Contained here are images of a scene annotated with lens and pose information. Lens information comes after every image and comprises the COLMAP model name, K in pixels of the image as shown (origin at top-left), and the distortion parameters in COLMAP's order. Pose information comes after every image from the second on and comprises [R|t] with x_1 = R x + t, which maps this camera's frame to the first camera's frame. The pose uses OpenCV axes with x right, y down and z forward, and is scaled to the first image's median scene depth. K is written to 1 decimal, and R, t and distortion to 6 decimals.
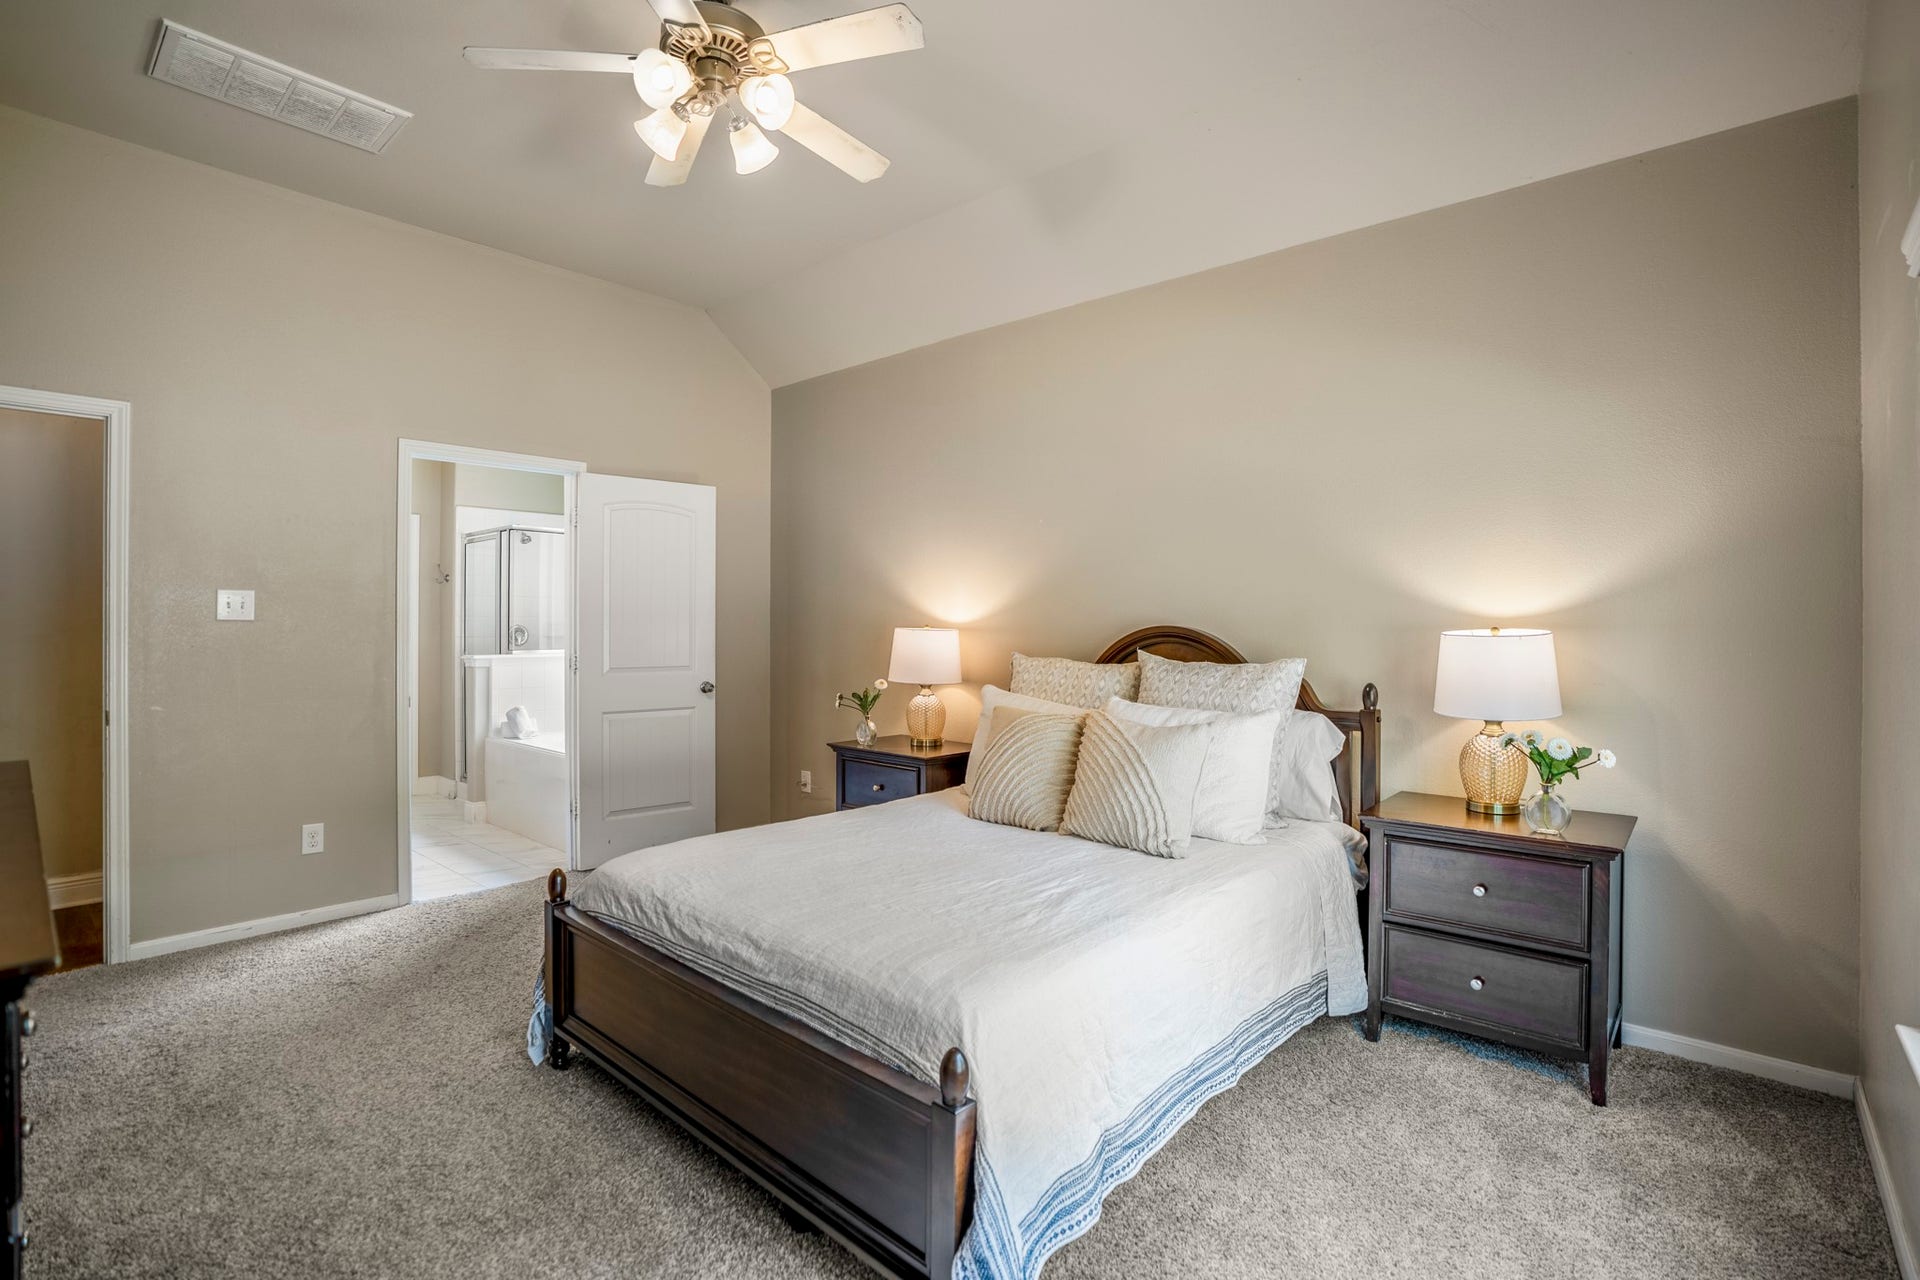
lens RADIAL K [[894.6, 0, 968.6], [0, 894.6, 632.1], [0, 0, 1]] dist [-0.048155, 0.016236]
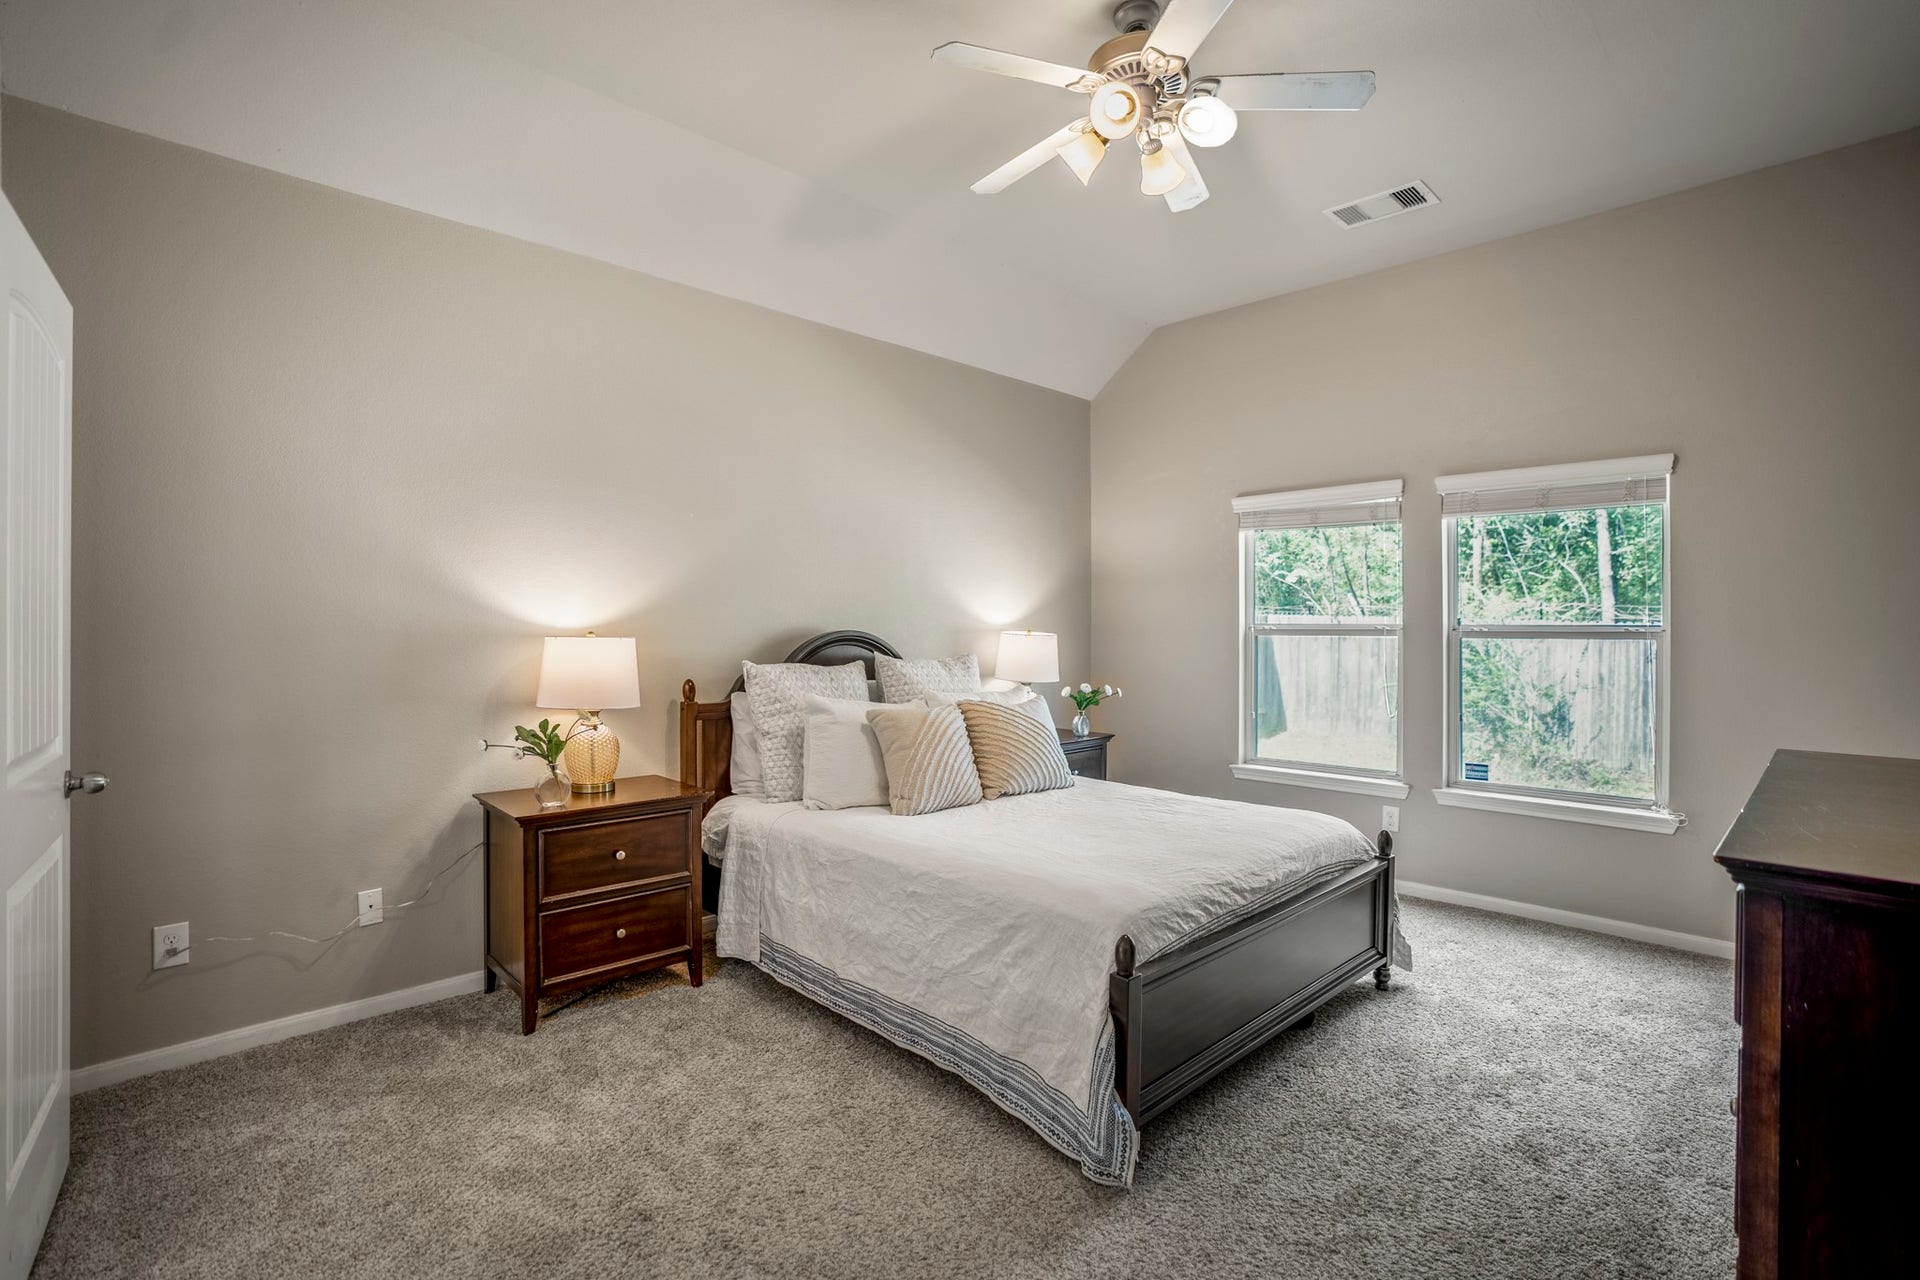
lens RADIAL K [[894.6, 0, 955.8], [0, 894.6, 635.2], [0, 0, 1]] dist [-0.048155, 0.016236]
pose [[0.056295, -0.005020, 0.998402, -1.009239], [0.001857, 0.999986, 0.004924, -0.005322], [-0.998412, 0.001577, 0.056303, 0.877131]]
